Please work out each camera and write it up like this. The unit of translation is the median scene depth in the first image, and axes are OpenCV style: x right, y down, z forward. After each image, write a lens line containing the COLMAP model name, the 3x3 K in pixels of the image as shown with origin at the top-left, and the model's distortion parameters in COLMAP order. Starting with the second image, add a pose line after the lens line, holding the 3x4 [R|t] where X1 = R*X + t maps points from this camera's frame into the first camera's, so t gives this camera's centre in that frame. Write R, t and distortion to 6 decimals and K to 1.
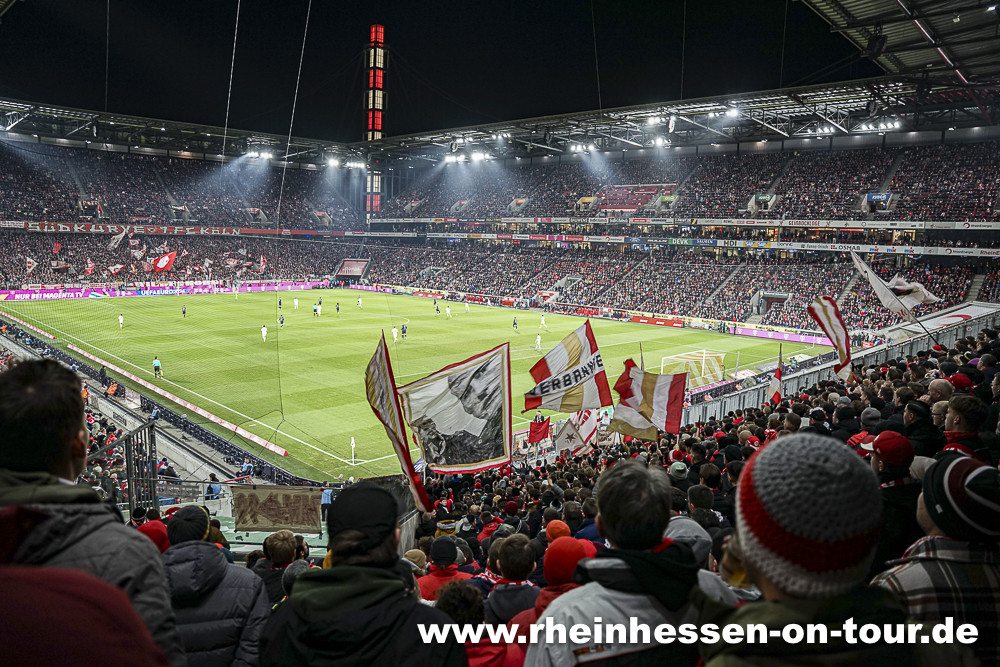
lens RADIAL K [[693.5, 0, 500.0], [0, 693.5, 333.5], [0, 0, 1]] dist [-0.129099, 0.006086]
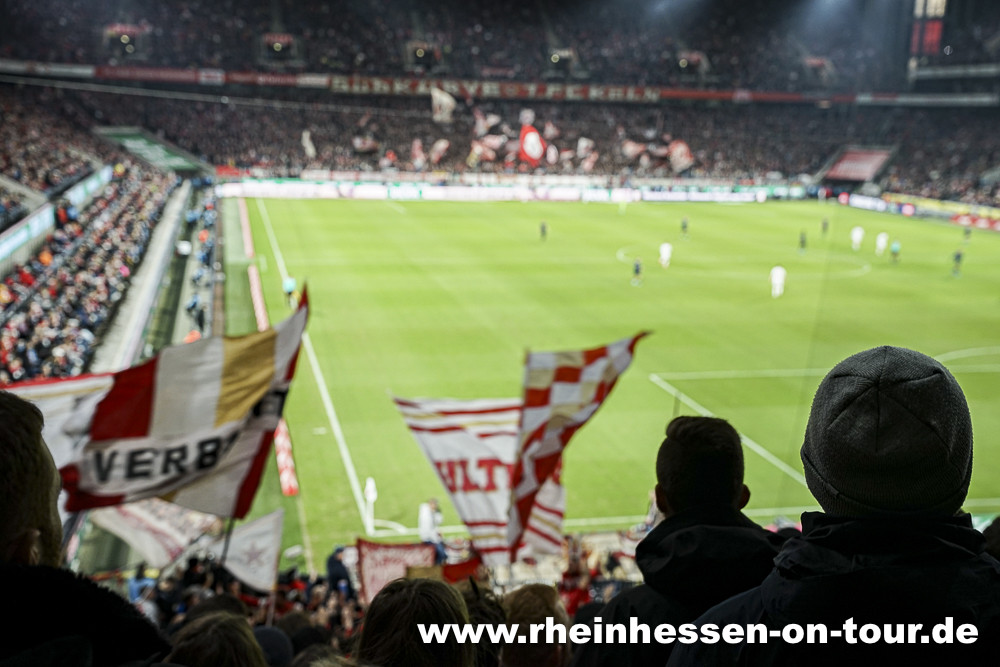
lens RADIAL K [[1220.3, 0, 500.0], [0, 1220.3, 333.5], [0, 0, 1]] dist [-0.014545, 0.025587]
pose [[0.826648, 0.093625, -0.554876, 0.096702], [-0.069752, 0.995506, 0.064057, -0.006725], [0.558380, -0.014249, 0.829463, 0.075134]]
